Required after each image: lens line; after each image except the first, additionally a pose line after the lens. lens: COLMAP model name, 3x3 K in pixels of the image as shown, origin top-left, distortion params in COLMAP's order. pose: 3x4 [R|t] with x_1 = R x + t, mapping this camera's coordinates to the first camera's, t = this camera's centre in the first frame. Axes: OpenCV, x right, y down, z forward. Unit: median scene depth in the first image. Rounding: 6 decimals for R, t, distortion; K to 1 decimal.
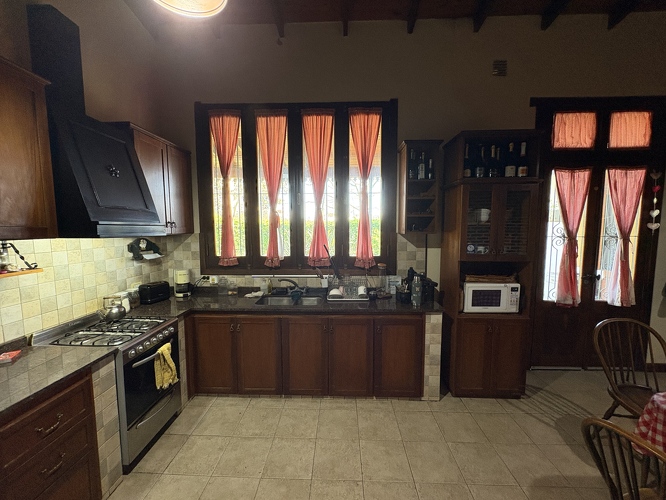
lens RADIAL K [[267.3, 0, 334.9], [0, 267.3, 249.4], [0, 0, 1]] dist [0.000735, 0.000024]
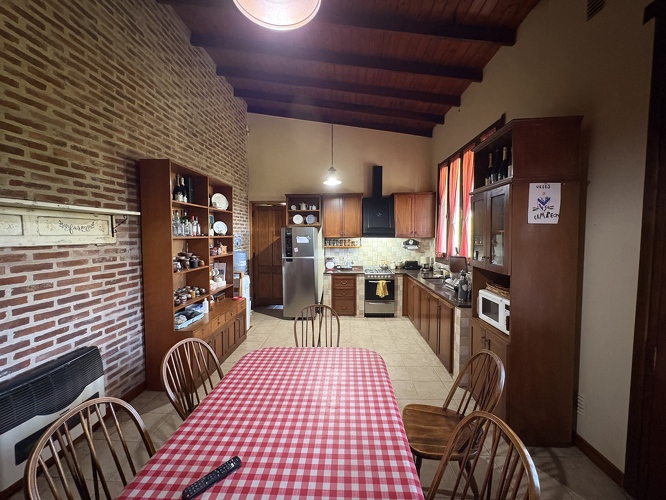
lens RADIAL K [[267.3, 0, 333.6], [0, 267.3, 250.6], [0, 0, 1]] dist [0.000735, 0.000024]
pose [[-0.024389, 0.061557, -0.997806, 1.504264], [-0.082154, 0.994603, 0.063368, -0.037435], [0.996321, 0.083519, -0.019200, 0.446568]]
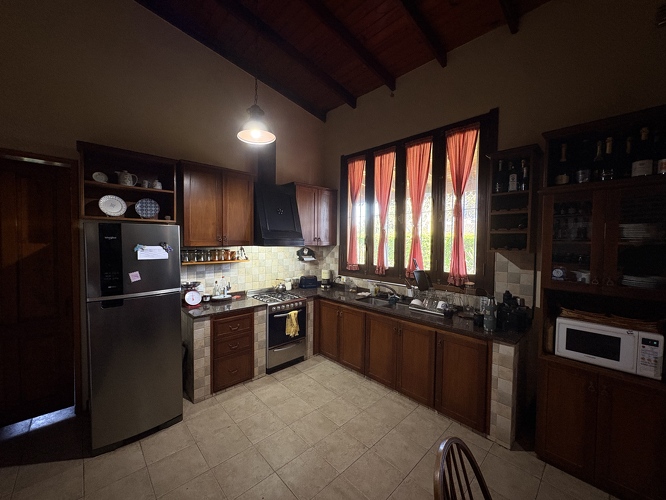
lens RADIAL K [[267.3, 0, 334.7], [0, 267.3, 250.4], [0, 0, 1]] dist [0.000735, 0.000024]
pose [[0.712567, 0.039540, -0.700489, 0.563593], [-0.073789, 0.997097, -0.018778, -0.007241], [0.697713, 0.065068, 0.713416, -0.034421]]
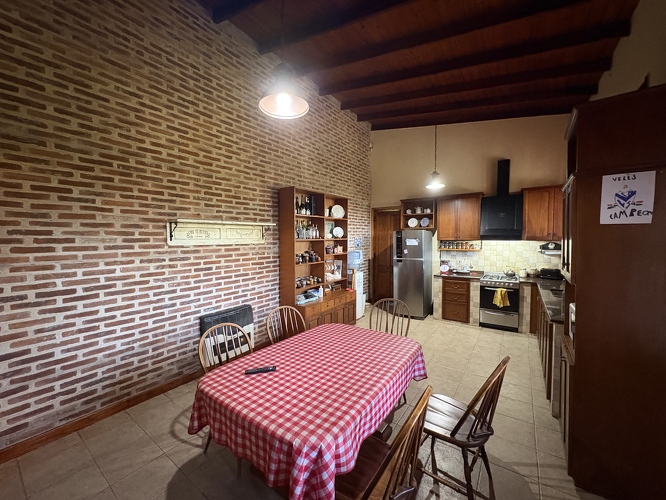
lens RADIAL K [[267.3, 0, 332.1], [0, 267.3, 250.3], [0, 0, 1]] dist [0.000735, 0.000024]
pose [[-0.559126, 0.045243, -0.827847, 1.614160], [-0.062808, 0.993329, 0.096707, -0.072202], [0.826700, 0.106067, -0.552555, 0.817924]]
